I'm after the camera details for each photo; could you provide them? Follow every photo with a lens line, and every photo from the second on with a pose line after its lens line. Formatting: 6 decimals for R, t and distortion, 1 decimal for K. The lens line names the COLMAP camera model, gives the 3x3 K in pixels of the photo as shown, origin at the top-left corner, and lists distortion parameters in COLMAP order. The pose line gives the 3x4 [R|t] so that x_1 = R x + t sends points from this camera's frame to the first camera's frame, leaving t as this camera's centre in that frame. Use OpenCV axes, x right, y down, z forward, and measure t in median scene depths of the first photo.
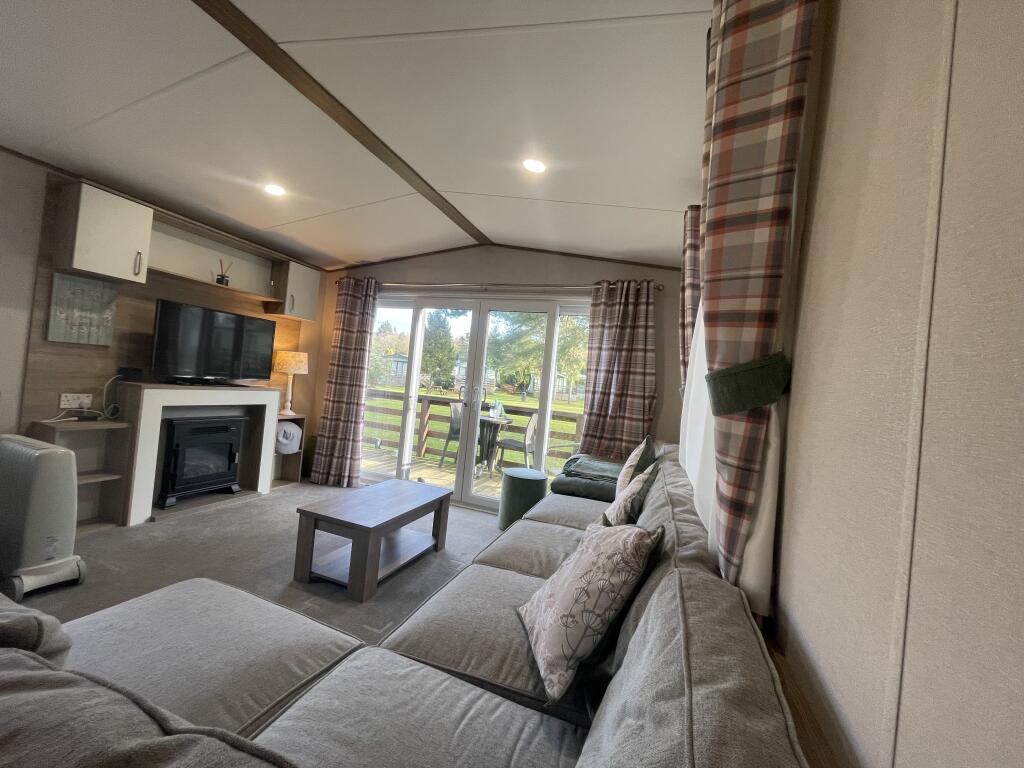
lens RADIAL K [[418.4, 0, 510.1], [0, 418.4, 384.1], [0, 0, 1]] dist [-0.000734, -0.000115]
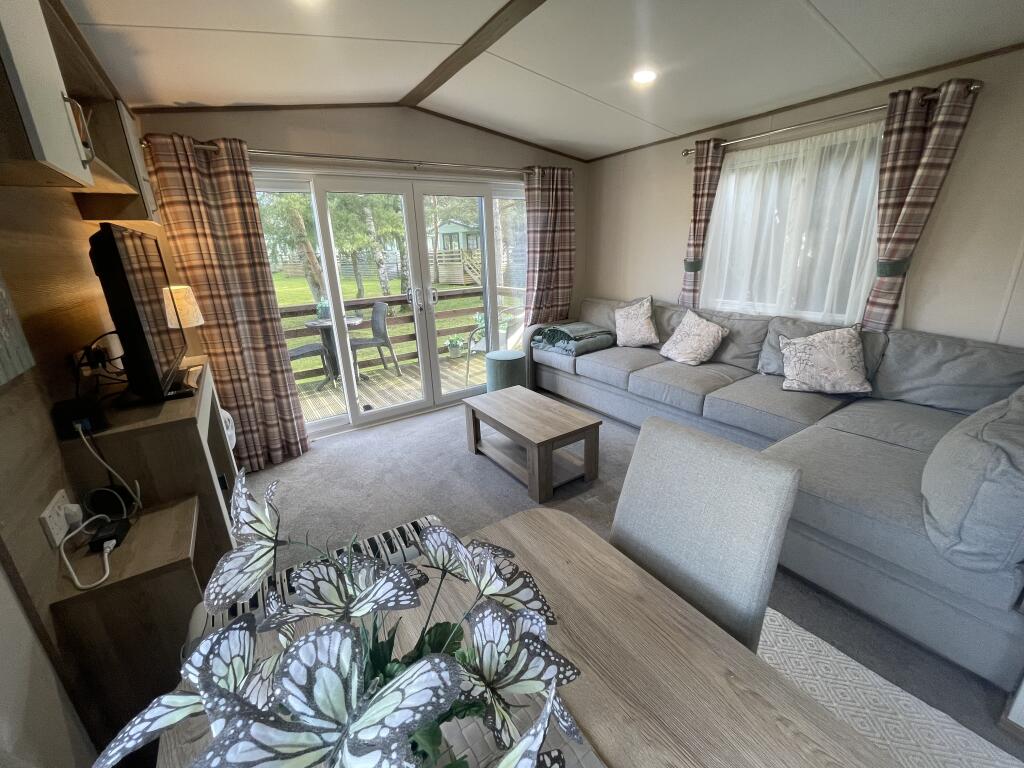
lens RADIAL K [[418.4, 0, 510.4], [0, 418.4, 381.7], [0, 0, 1]] dist [-0.000734, -0.000115]
pose [[0.581591, -0.359551, 0.729709, -0.885469], [0.104181, 0.922554, 0.371537, -0.150456], [-0.806783, -0.140061, 0.574008, 0.370507]]
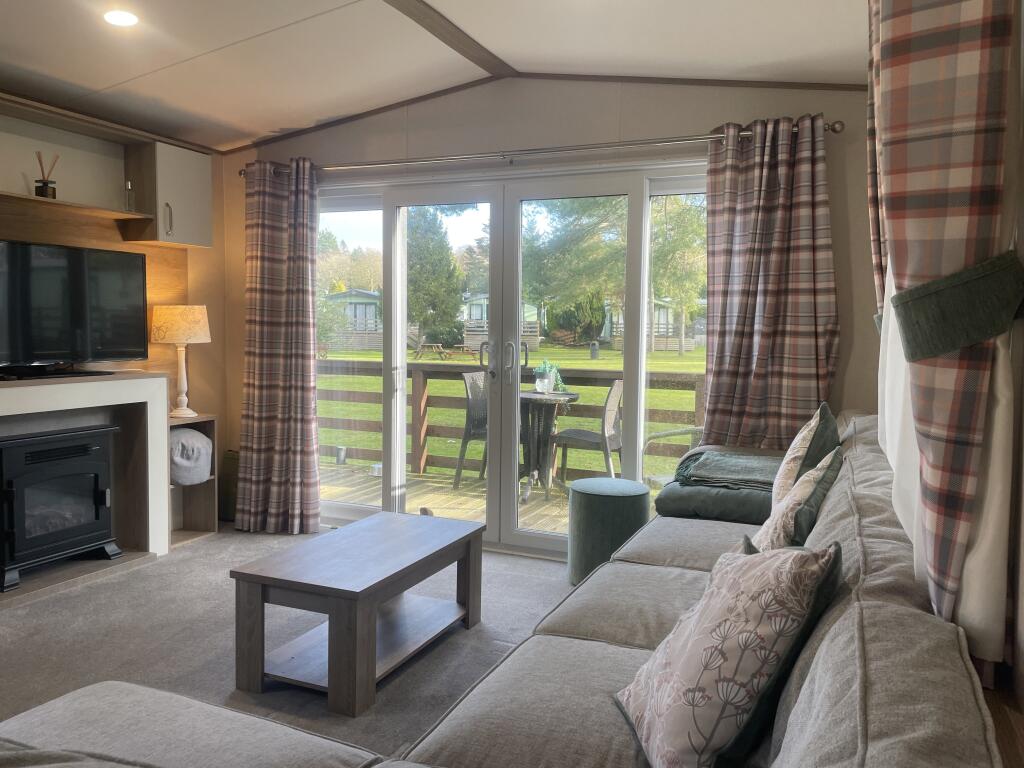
lens RADIAL K [[783.9, 0, 519.9], [0, 783.9, 385.2], [0, 0, 1]] dist [0.055347, -0.014077]
pose [[0.994682, -0.079725, -0.065199, -0.003565], [0.084103, 0.994174, 0.067414, -0.004973], [0.059444, -0.072539, 0.995593, -0.057941]]
